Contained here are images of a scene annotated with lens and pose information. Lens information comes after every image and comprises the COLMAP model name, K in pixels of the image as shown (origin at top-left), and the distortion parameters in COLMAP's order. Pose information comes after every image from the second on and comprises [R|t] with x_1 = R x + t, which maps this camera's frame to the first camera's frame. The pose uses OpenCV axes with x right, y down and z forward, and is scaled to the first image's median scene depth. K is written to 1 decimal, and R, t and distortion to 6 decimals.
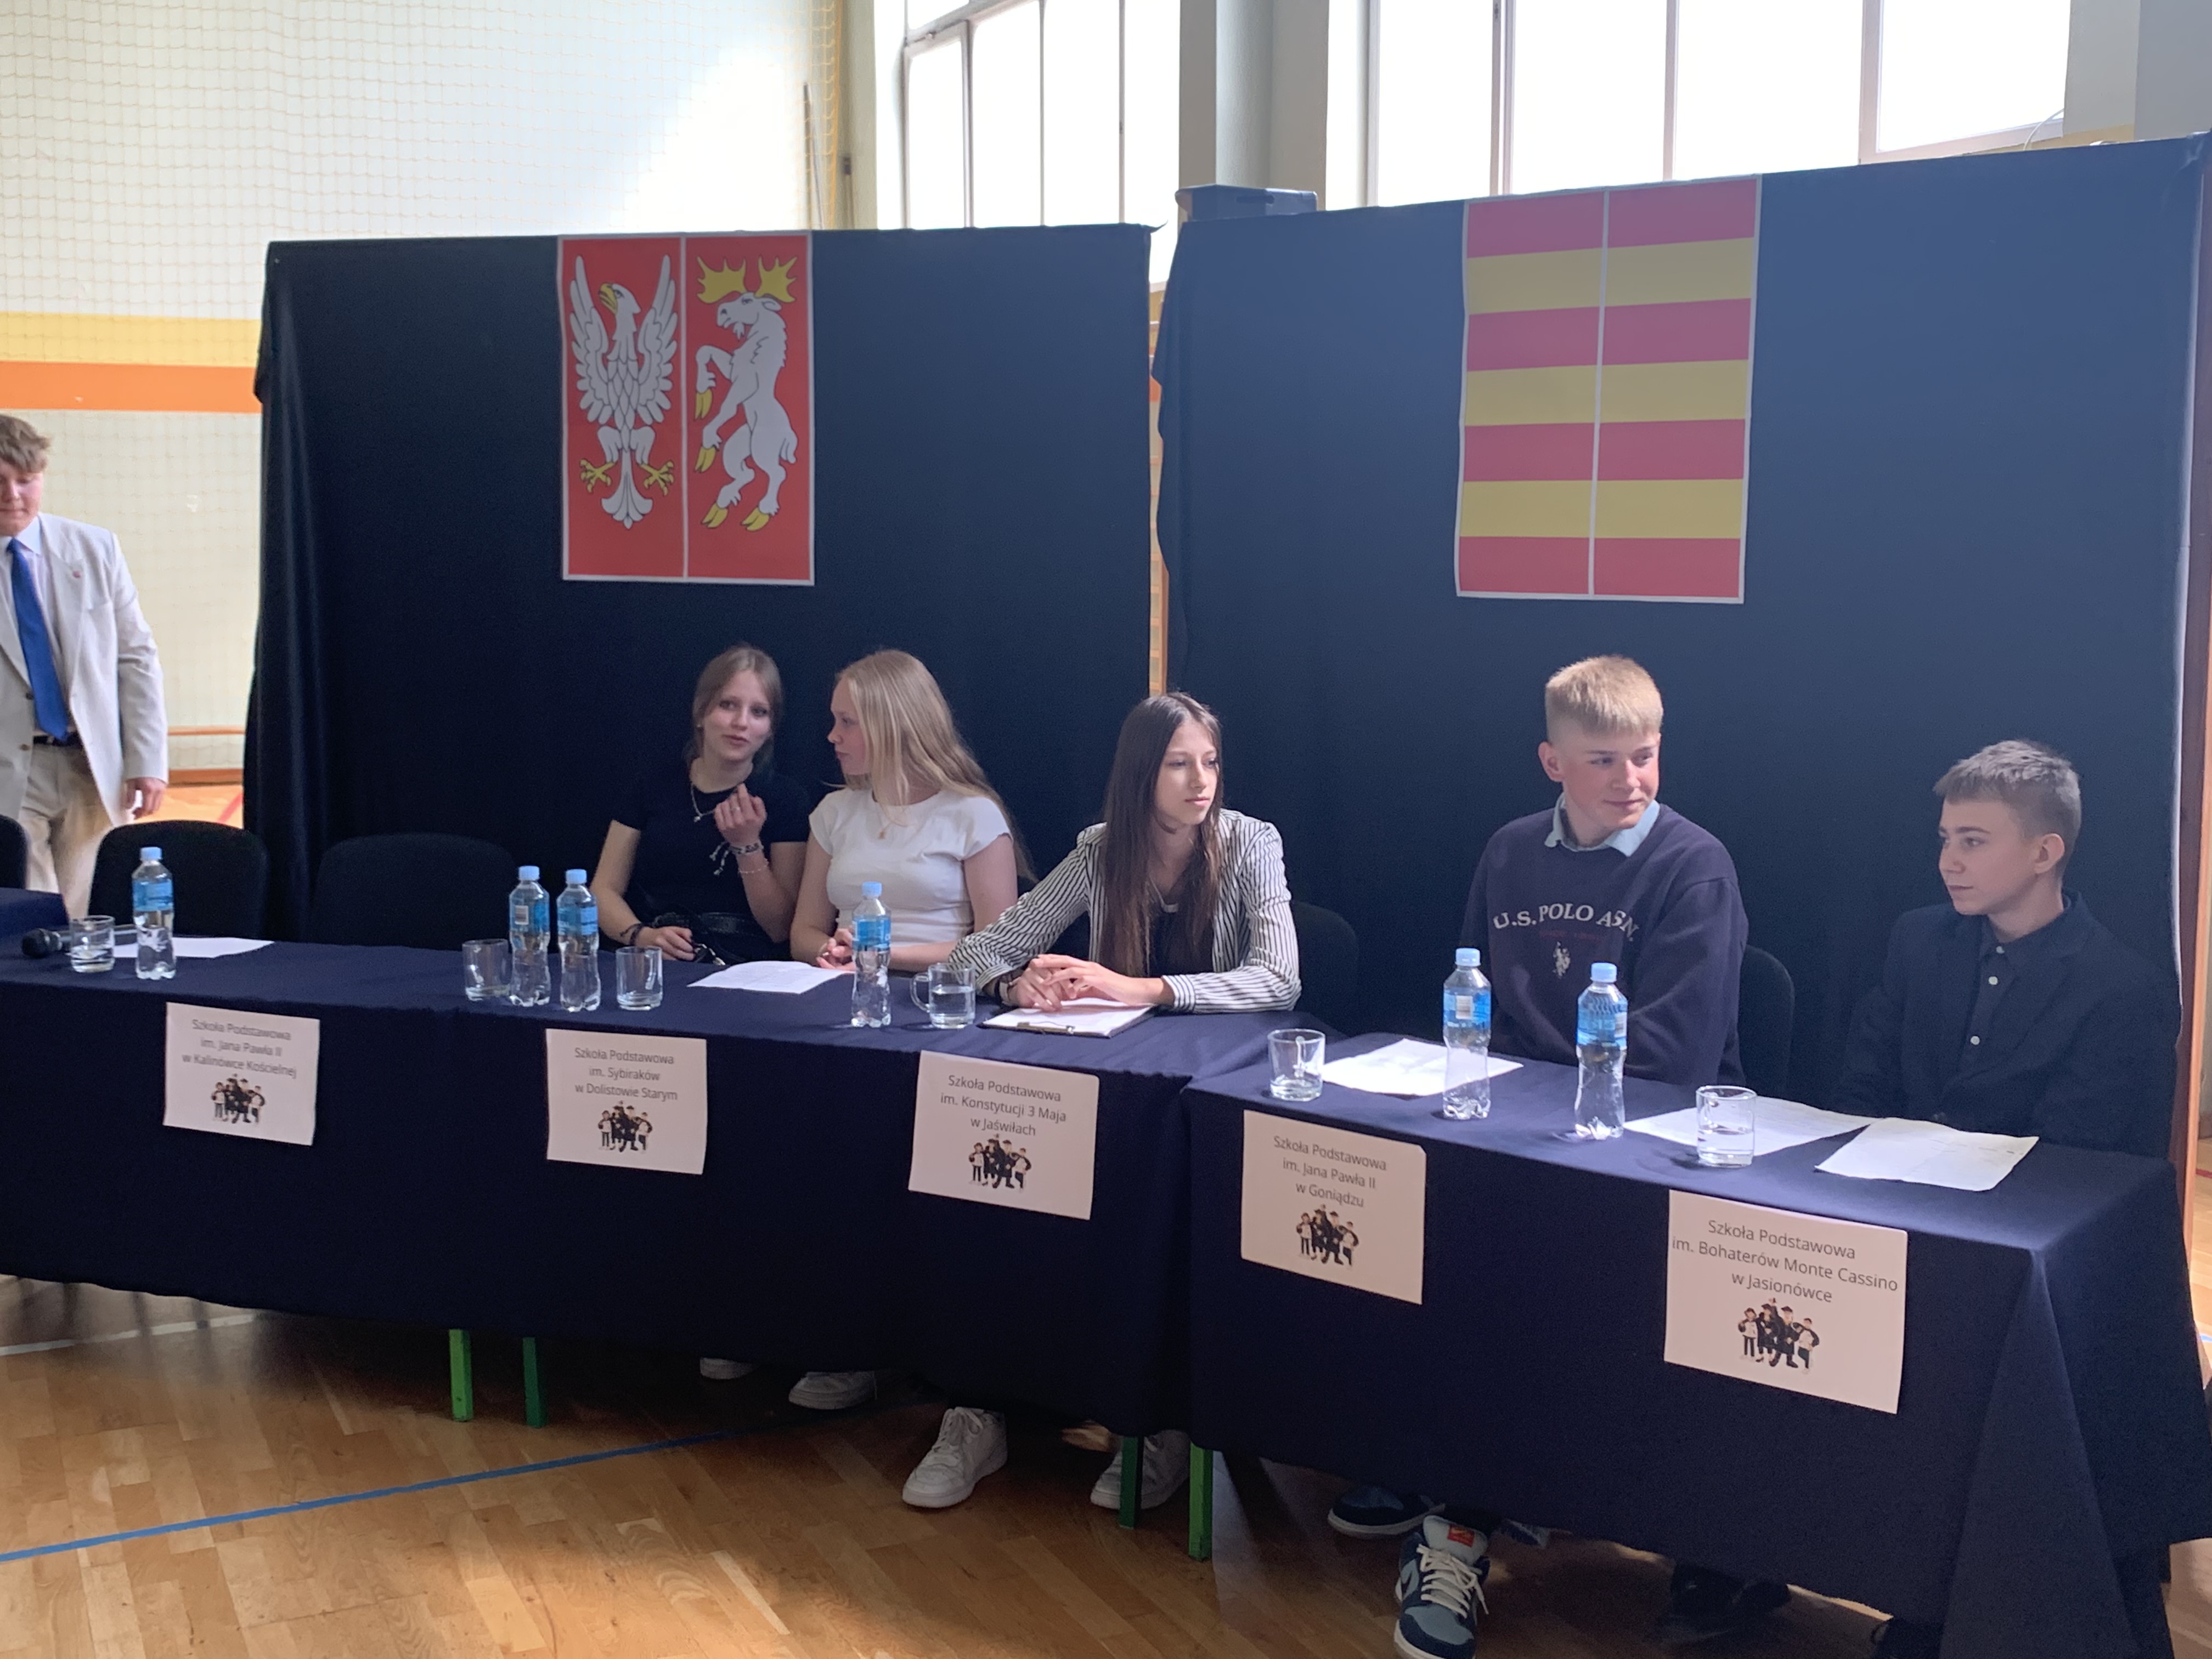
lens RADIAL K [[2606.4, 0, 1127.7], [0, 2606.4, 808.7], [0, 0, 1]] dist [0.109004, 0.000000]
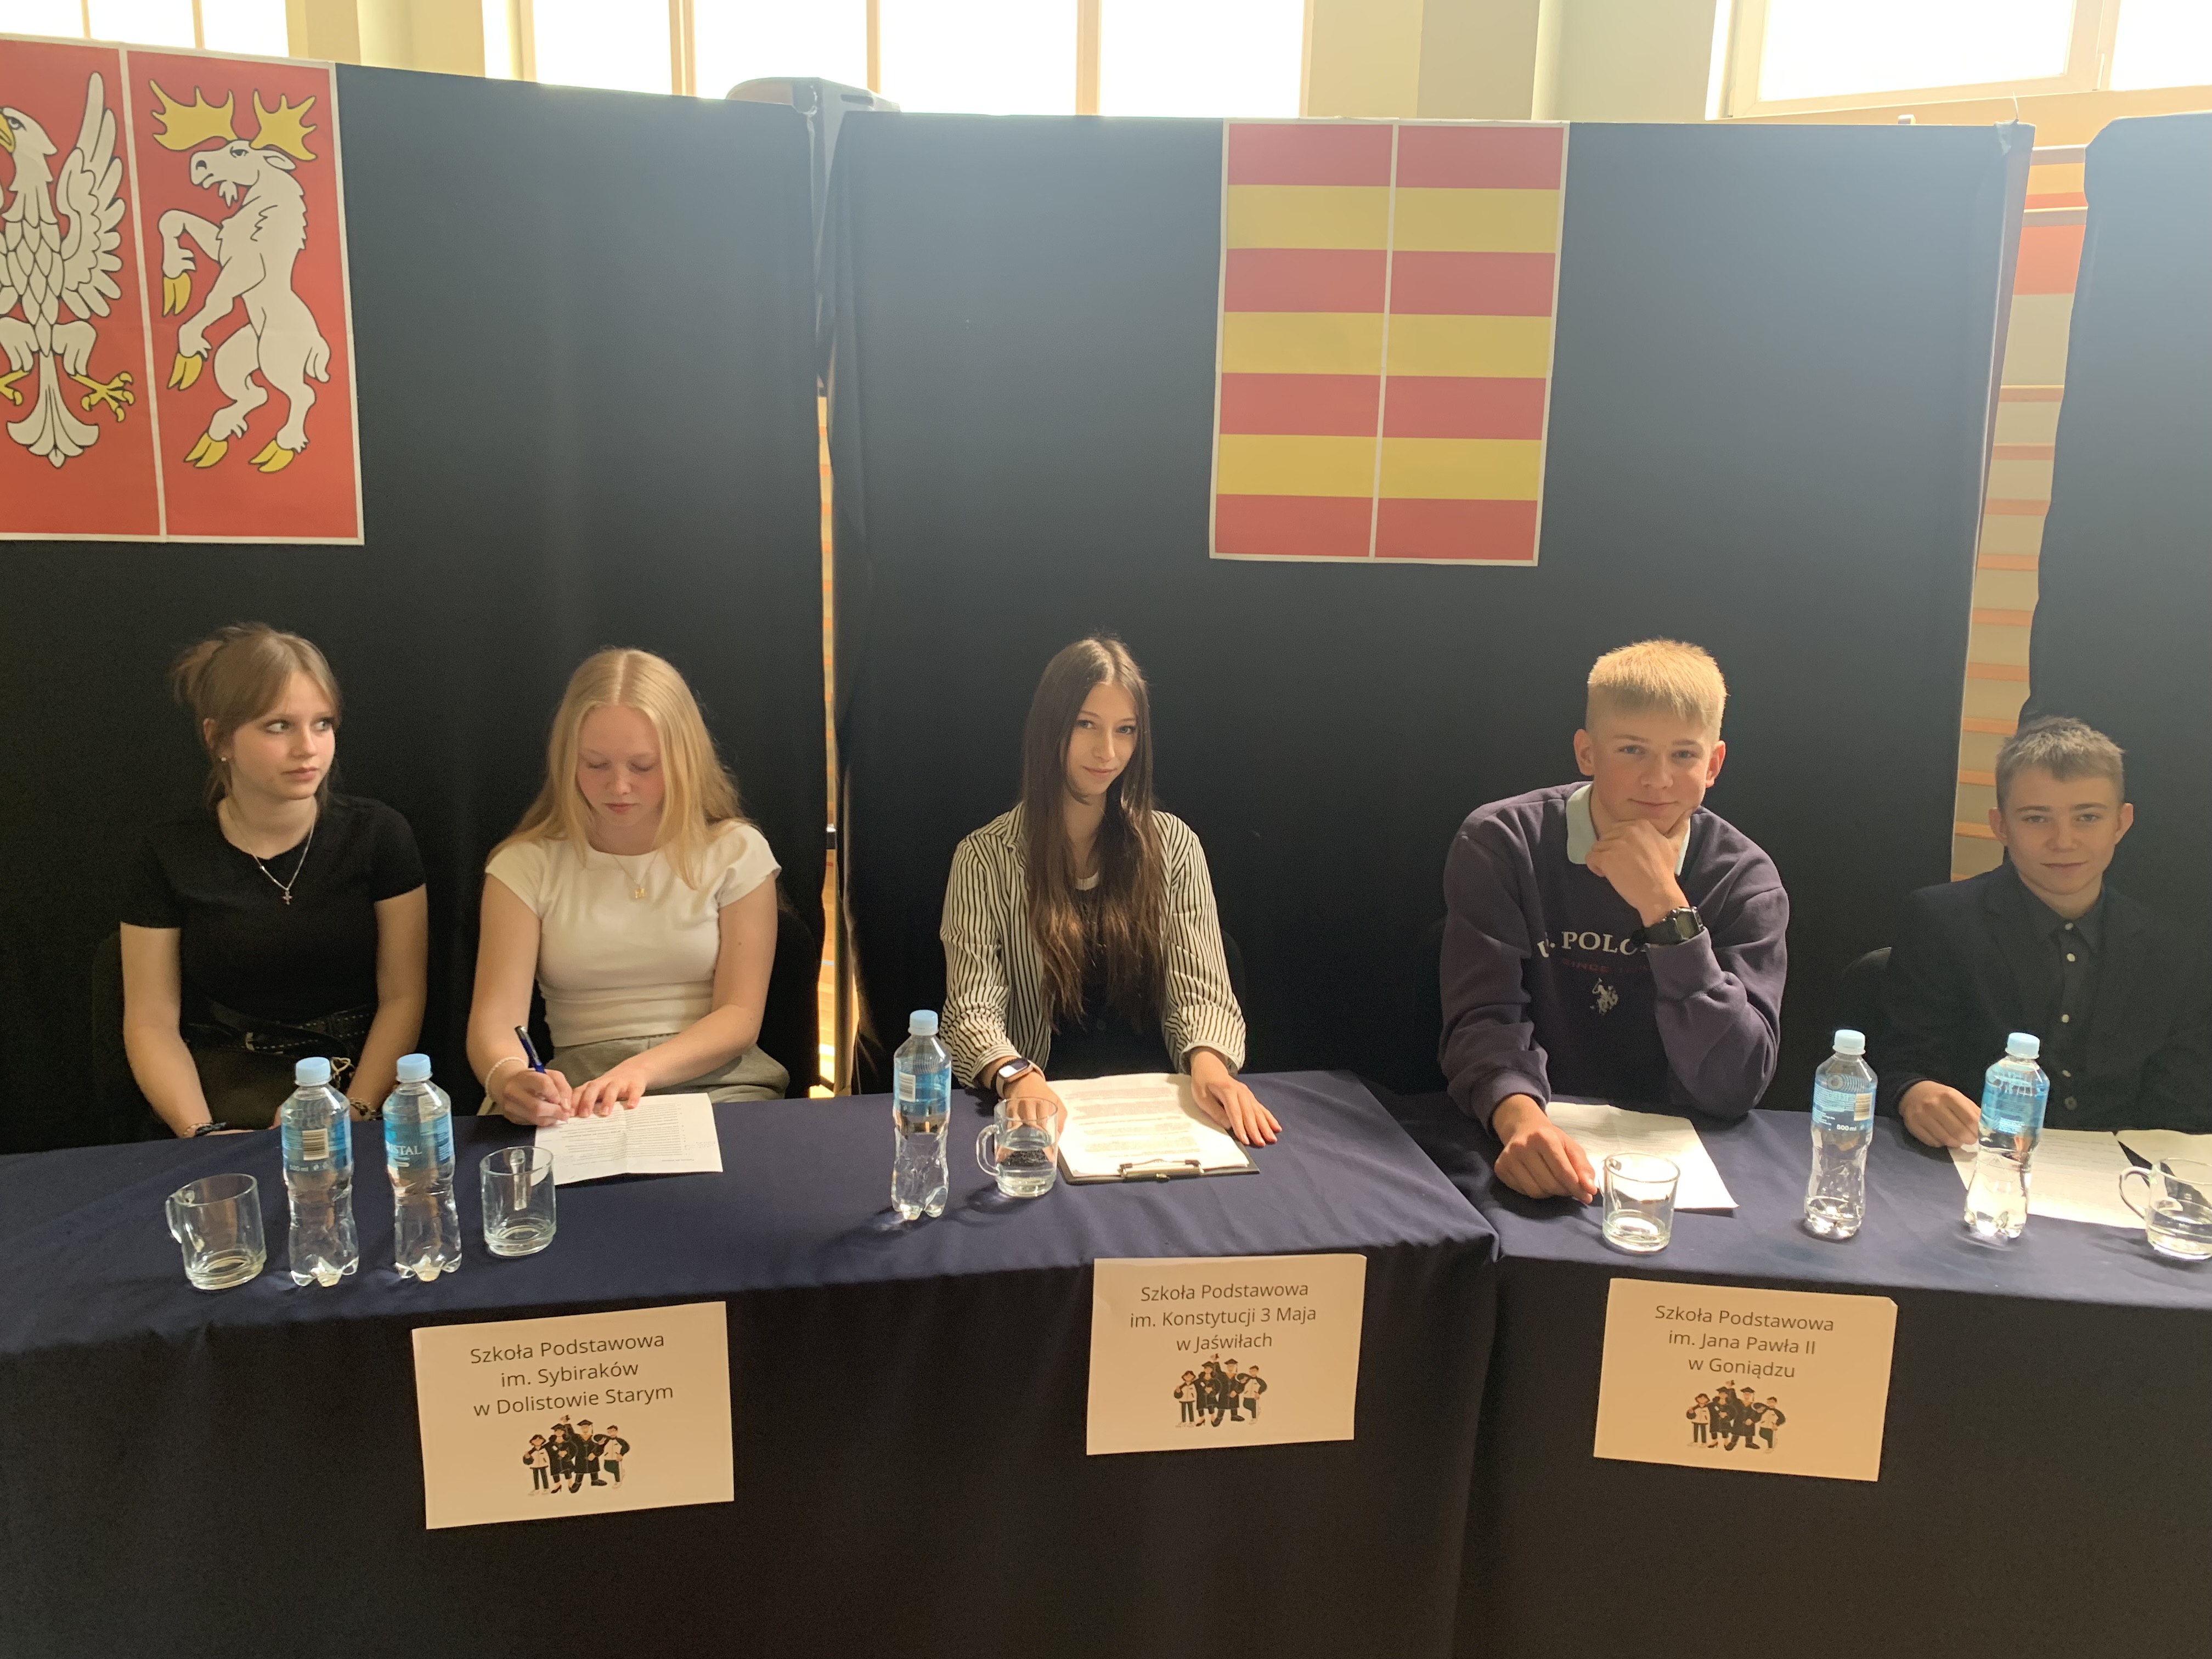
lens RADIAL K [[1671.5, 0, 1093.0], [0, 1671.5, 820.5], [0, 0, 1]] dist [0.035861, -0.042763]
pose [[0.823865, -0.105808, 0.556822, -0.256984], [0.043657, 0.991349, 0.123783, -0.064013], [-0.565102, -0.077671, 0.821357, 0.523927]]
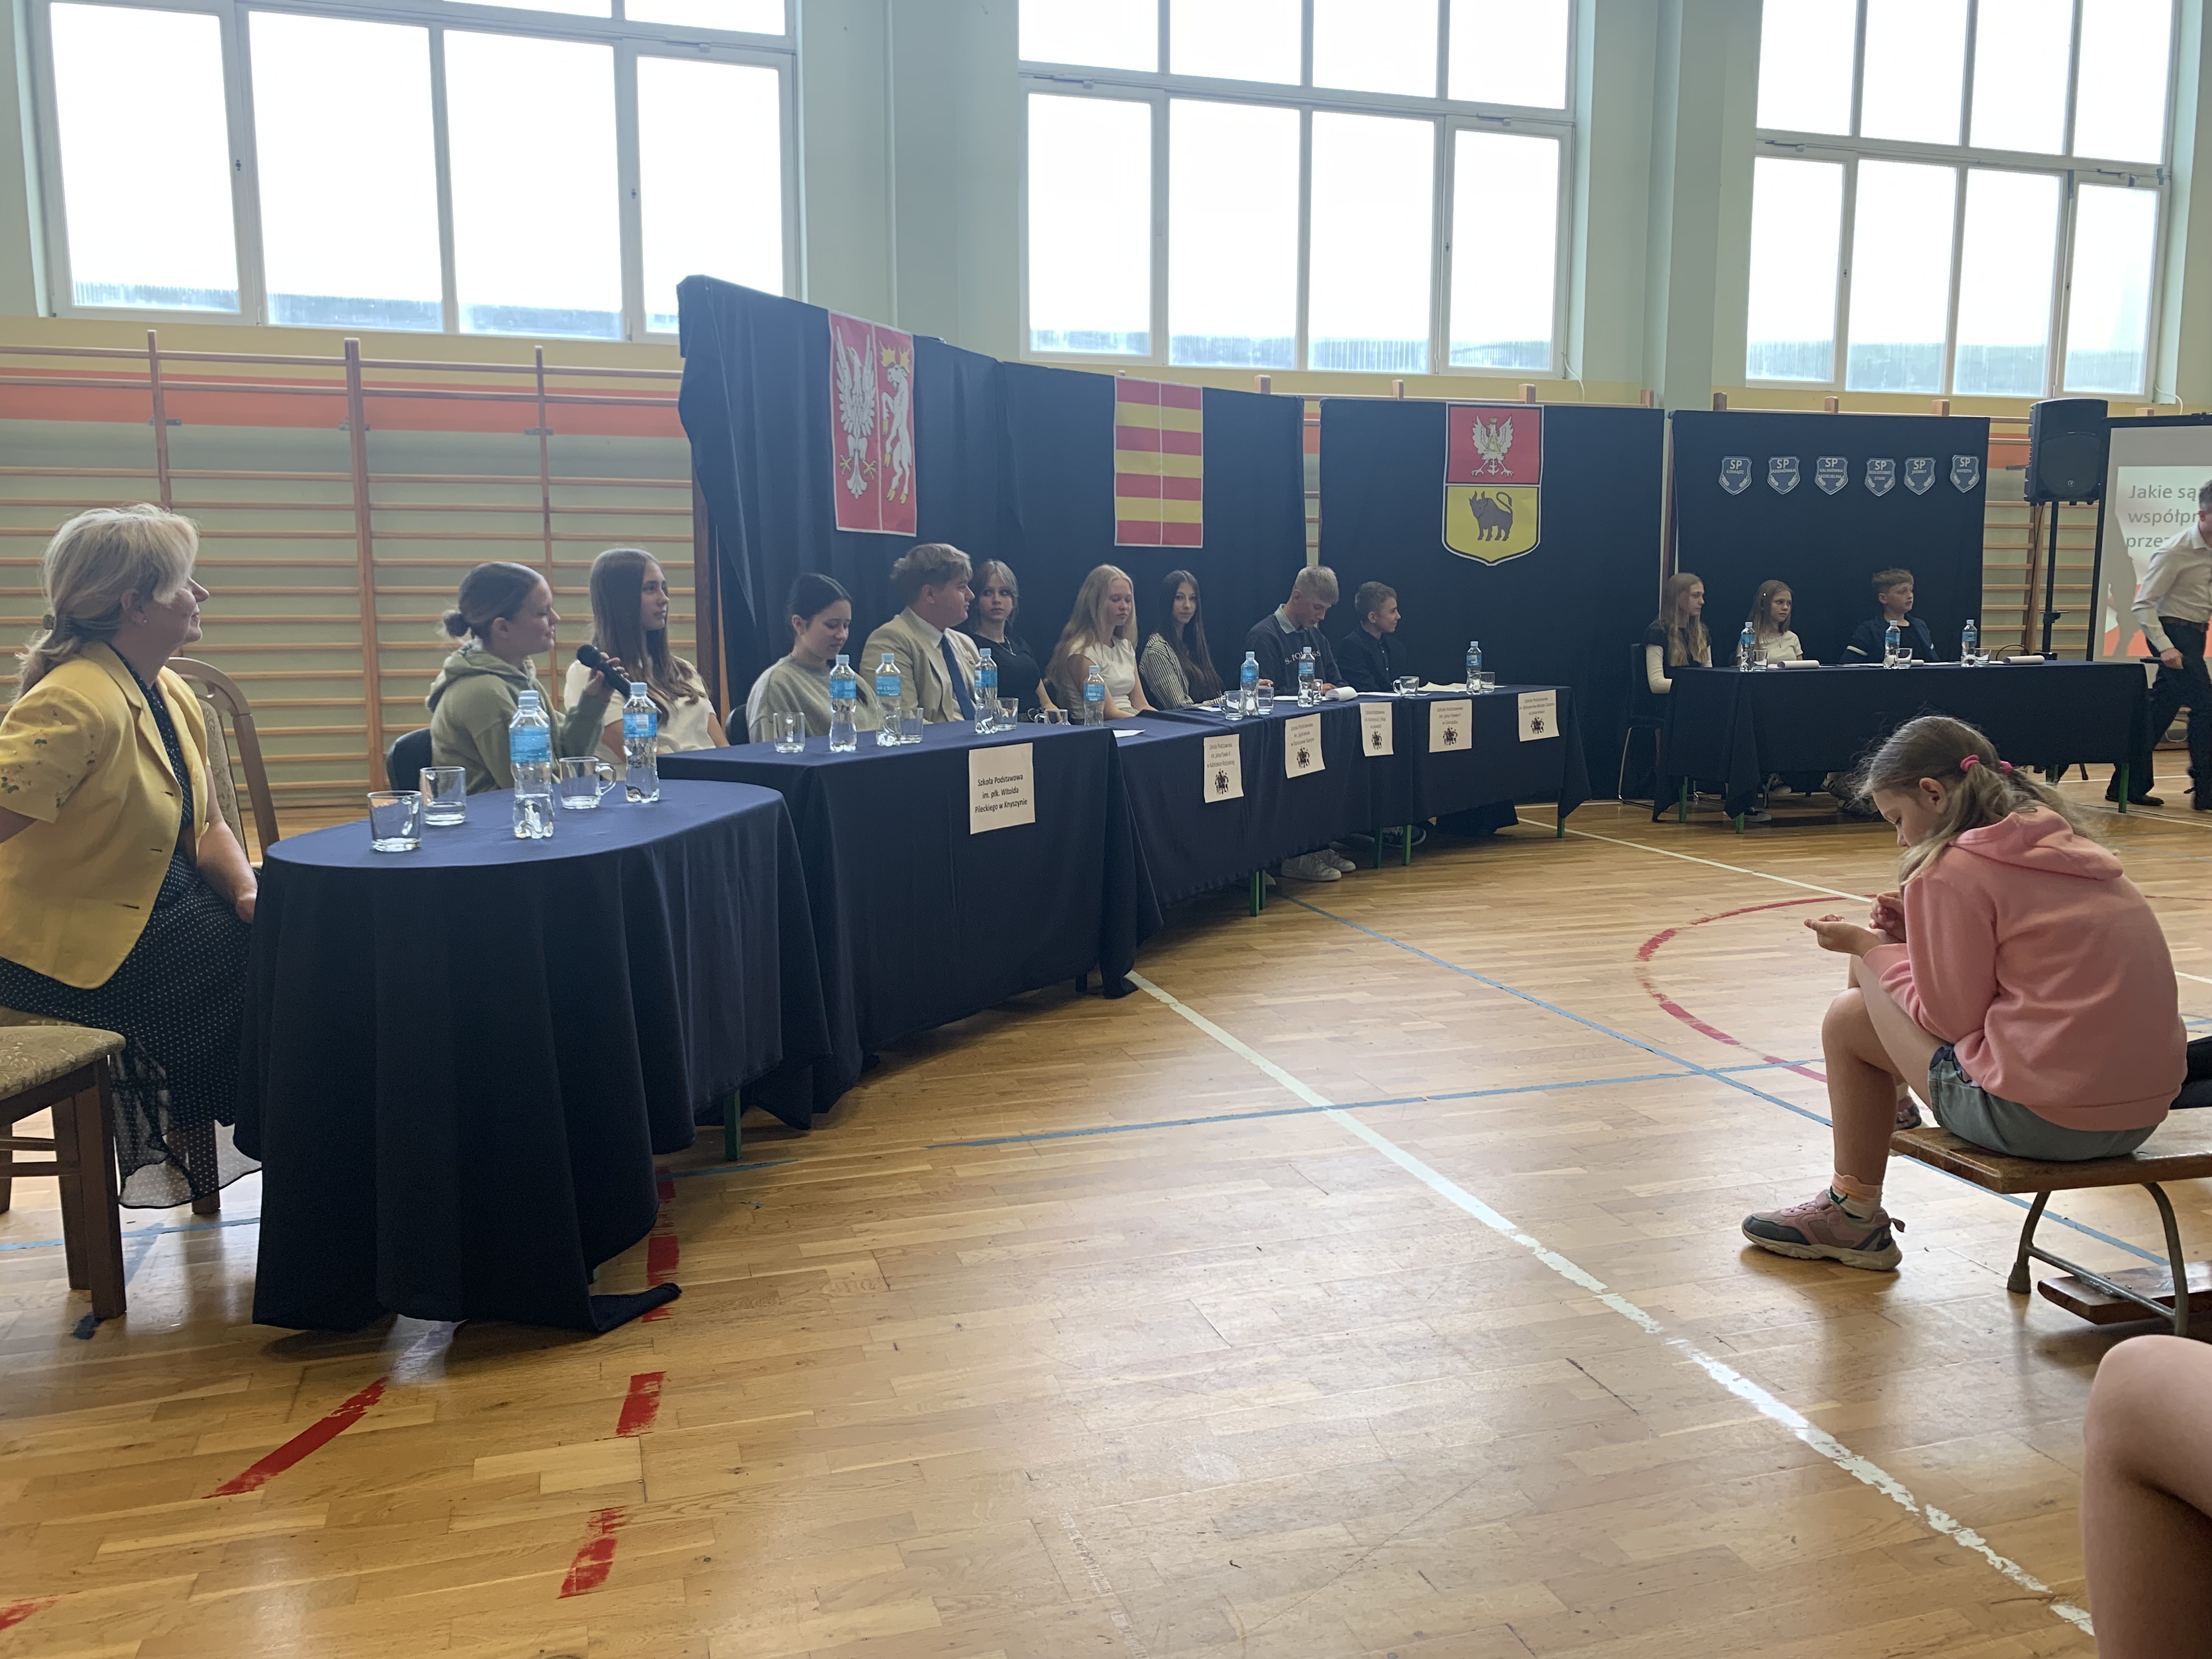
lens RADIAL K [[1671.5, 0, 1101.2], [0, 1671.5, 823.0], [0, 0, 1]] dist [0.035861, -0.042763]
pose [[0.134792, -0.143203, 0.980471, -1.403618], [0.108322, 0.985701, 0.129075, -0.029840], [-0.984935, 0.088809, 0.148377, 0.817003]]
